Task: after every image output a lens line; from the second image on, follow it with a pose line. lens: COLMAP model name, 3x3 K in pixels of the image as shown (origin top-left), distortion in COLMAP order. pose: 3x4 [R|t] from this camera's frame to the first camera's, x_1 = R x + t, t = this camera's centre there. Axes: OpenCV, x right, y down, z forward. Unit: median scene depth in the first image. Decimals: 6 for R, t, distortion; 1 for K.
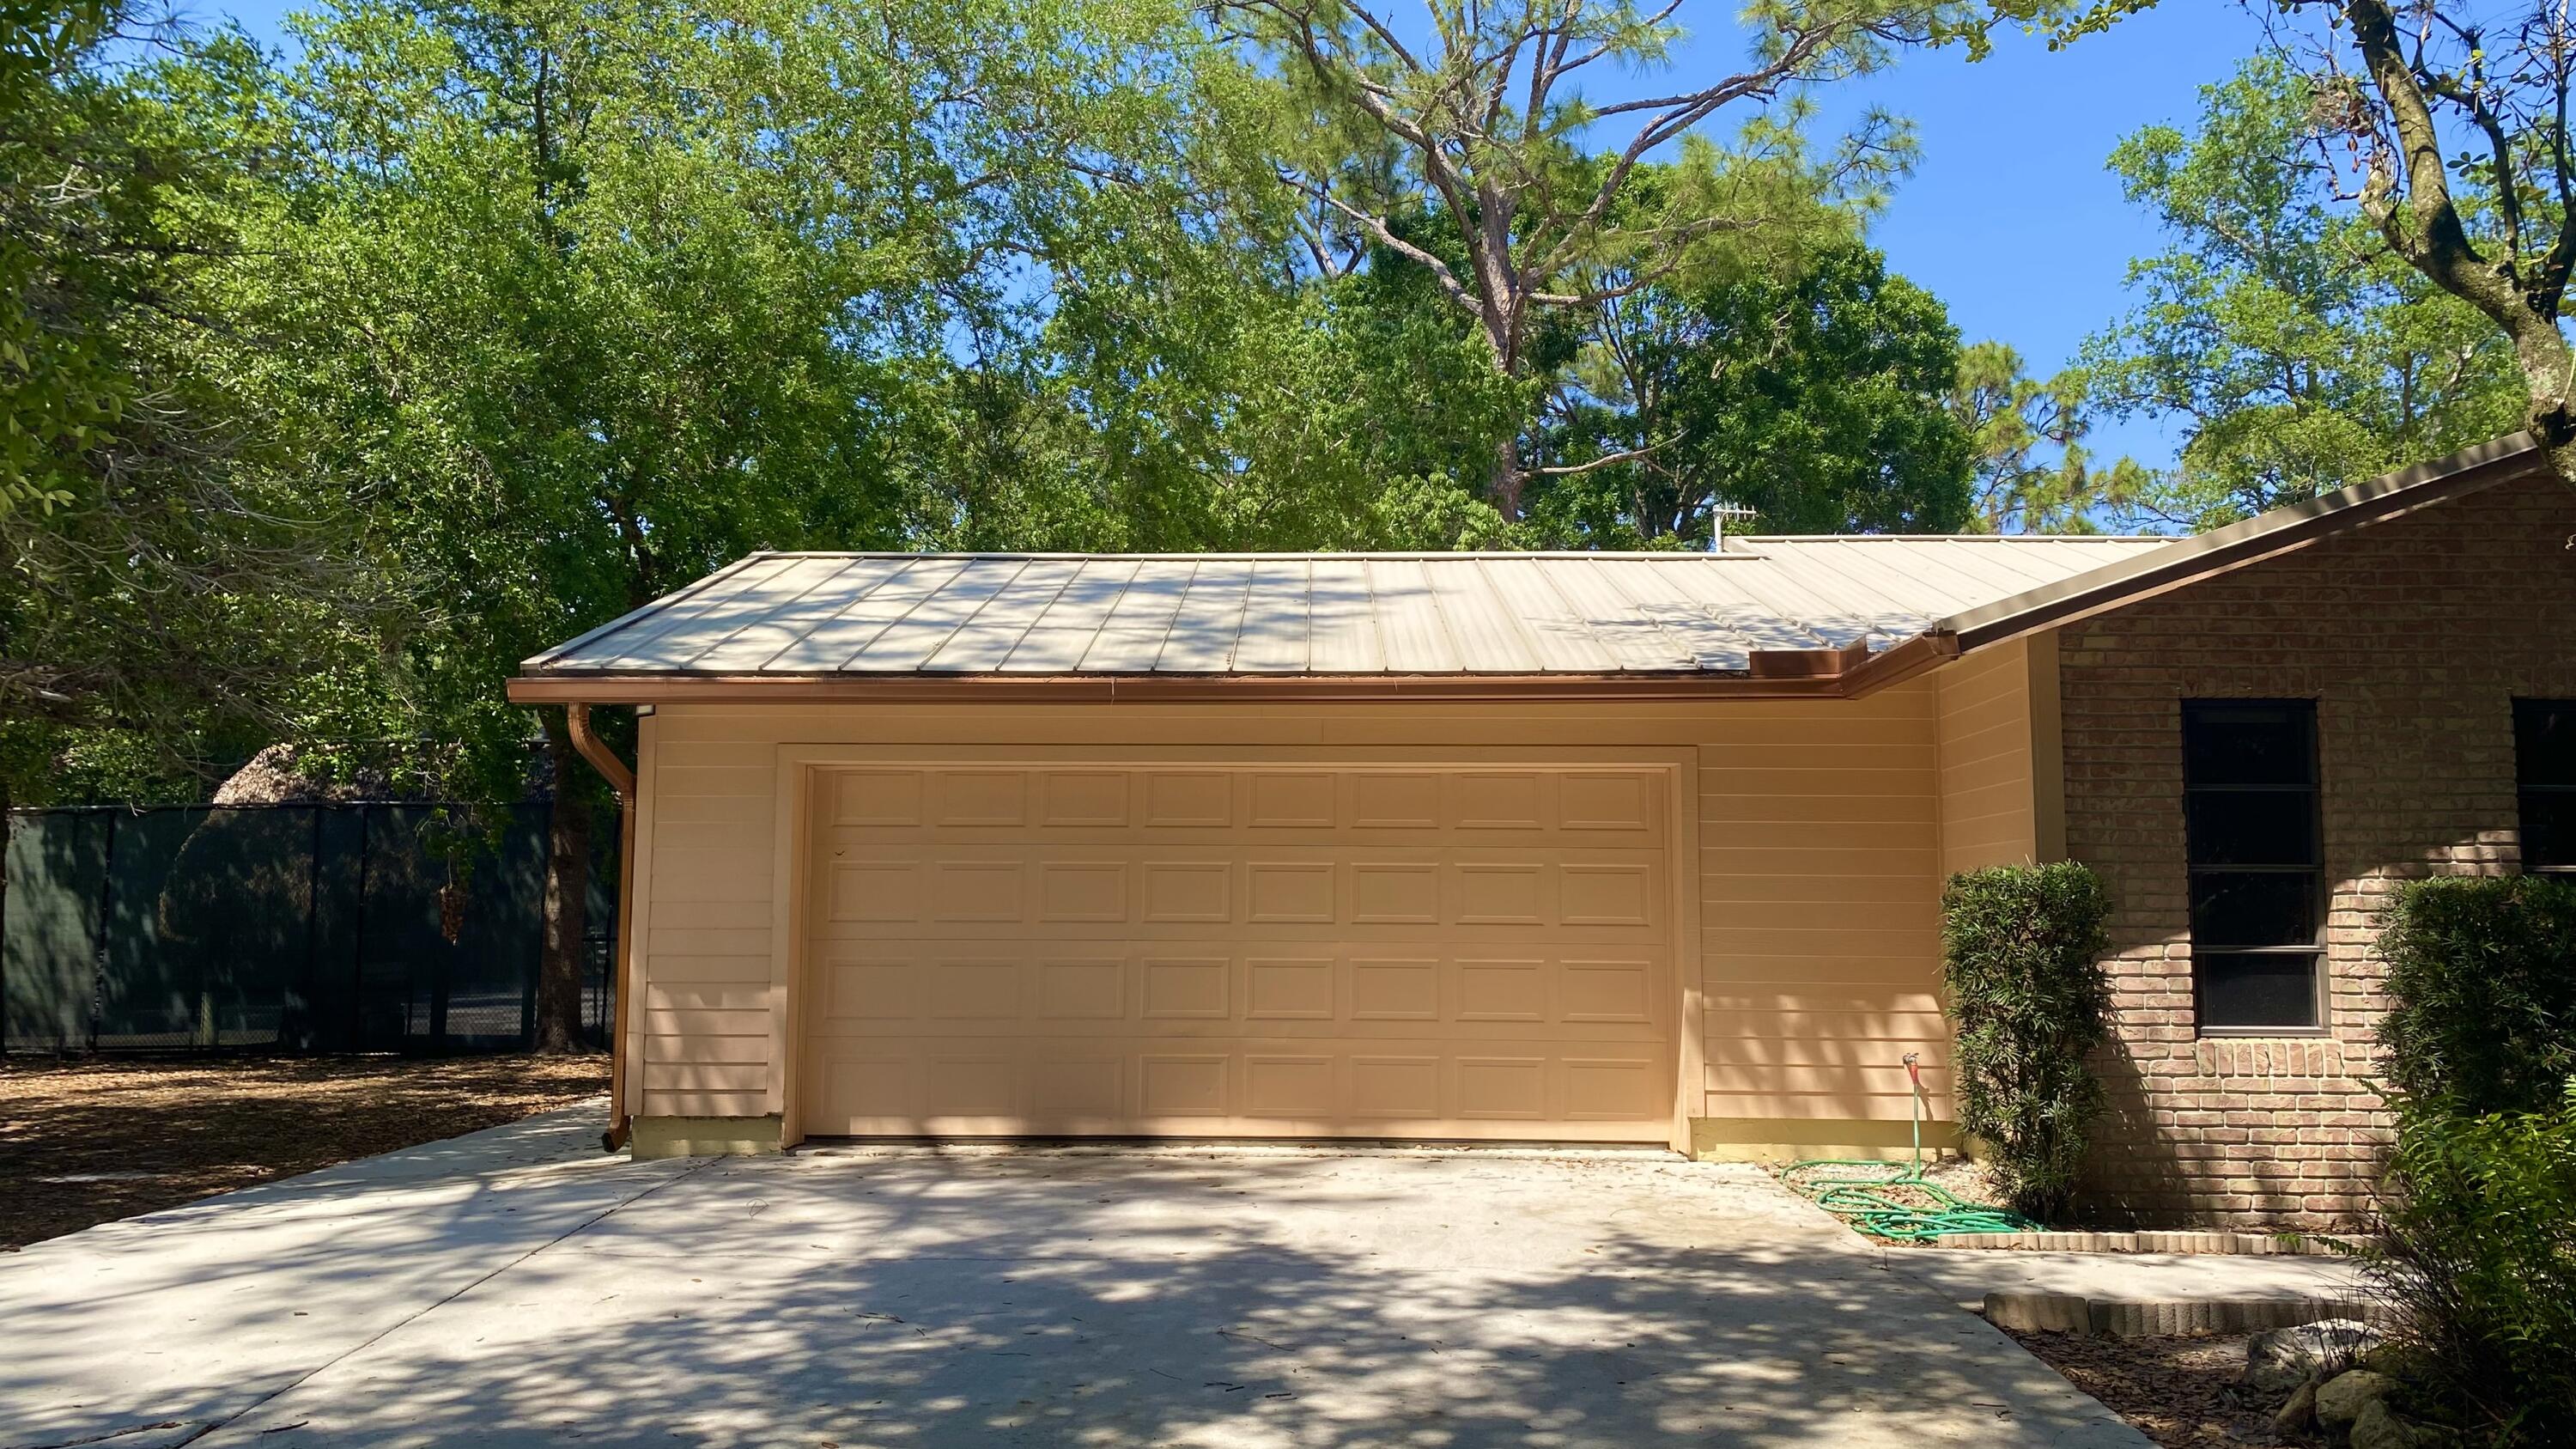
lens RADIAL K [[1964.2, 0, 1288.0], [0, 1964.2, 724.5], [0, 0, 1]] dist [0.001225, -0.043263]
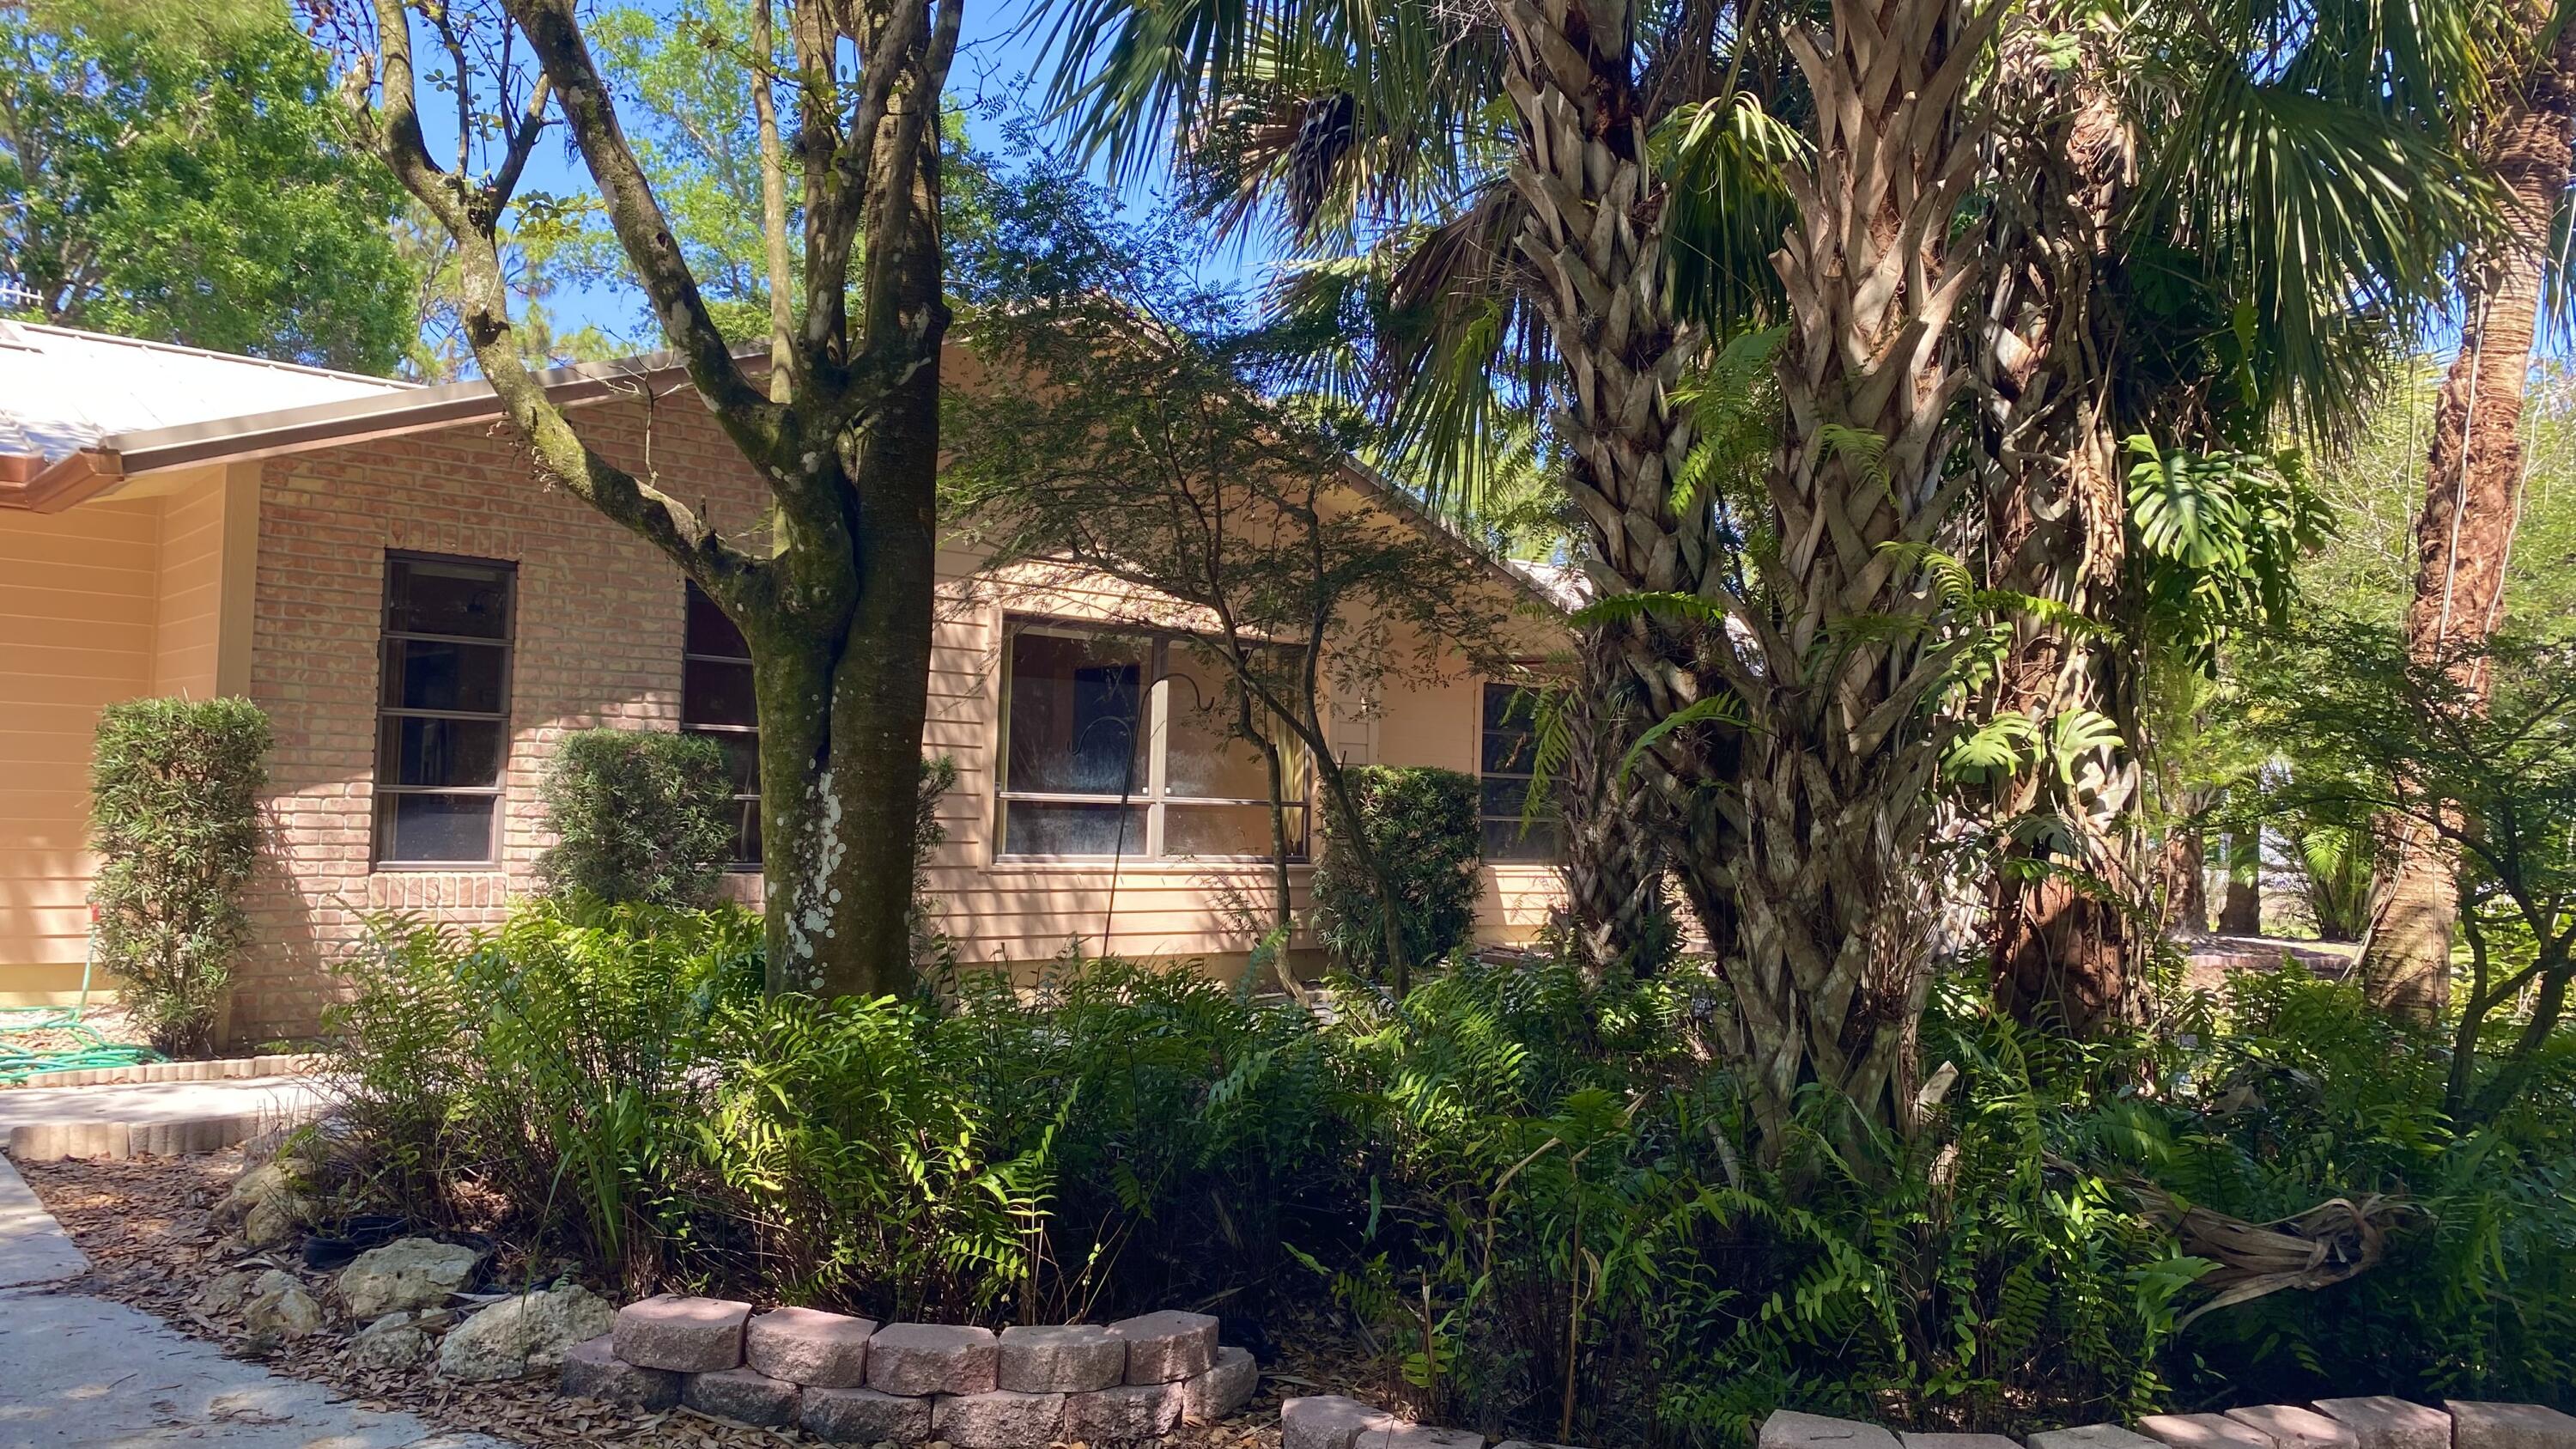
lens RADIAL K [[1941.9, 0, 1288.4], [0, 1941.9, 705.9], [0, 0, 1]] dist [-0.000968, 0.002647]
pose [[0.724770, 0.050267, 0.687154, 0.100032], [-0.094862, 0.995117, 0.027259, -0.003483], [-0.682429, -0.084941, 0.726000, -0.081164]]
